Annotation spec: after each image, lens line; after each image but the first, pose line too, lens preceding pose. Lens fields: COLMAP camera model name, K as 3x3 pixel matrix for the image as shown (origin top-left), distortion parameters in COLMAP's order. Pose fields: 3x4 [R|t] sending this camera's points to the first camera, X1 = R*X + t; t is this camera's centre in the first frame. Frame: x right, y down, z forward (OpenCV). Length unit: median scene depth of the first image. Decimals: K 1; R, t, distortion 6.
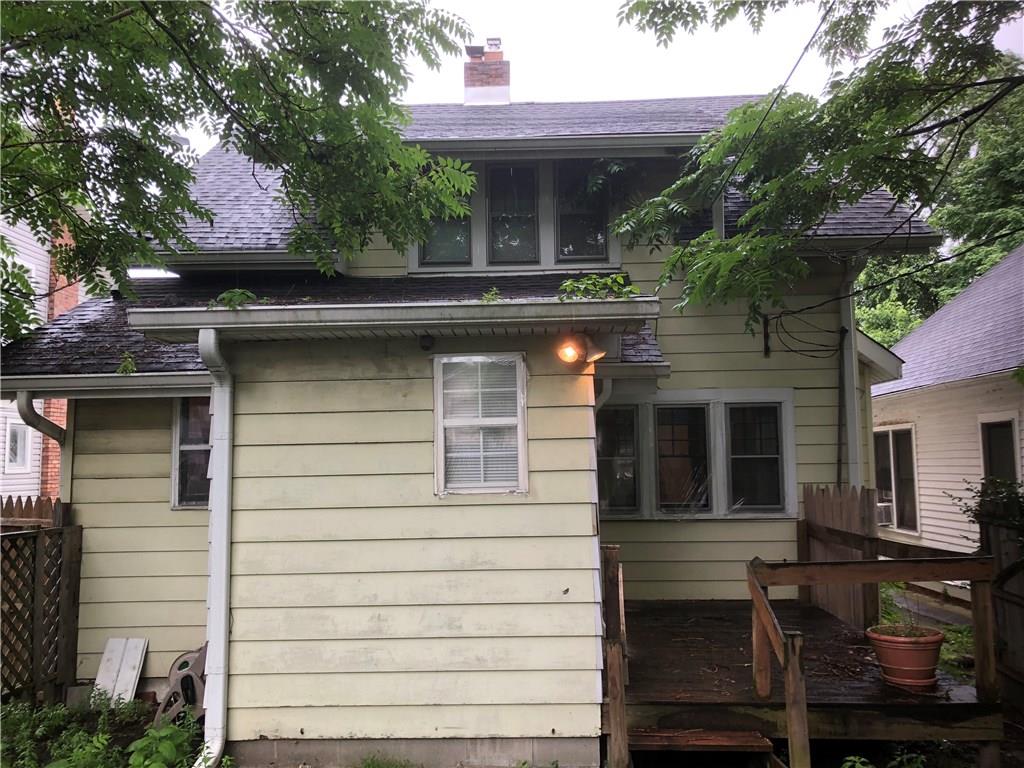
lens RADIAL K [[844.0, 0, 517.0], [0, 844.0, 386.0], [0, 0, 1]] dist [0.056124, -0.057514]
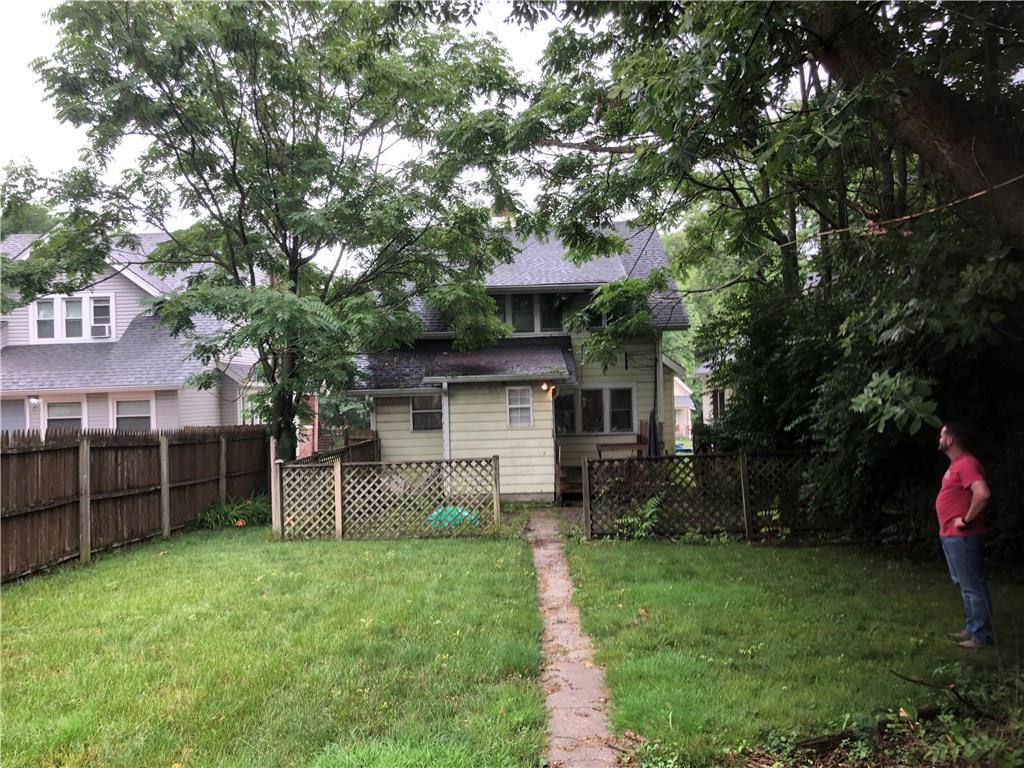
lens RADIAL K [[844.0, 0, 510.1], [0, 844.0, 382.1], [0, 0, 1]] dist [0.056124, -0.057514]
pose [[0.999887, -0.013488, 0.006696, -0.083767], [0.012927, 0.996888, 0.077768, -0.261936], [-0.007724, -0.077673, 0.996949, -1.977750]]
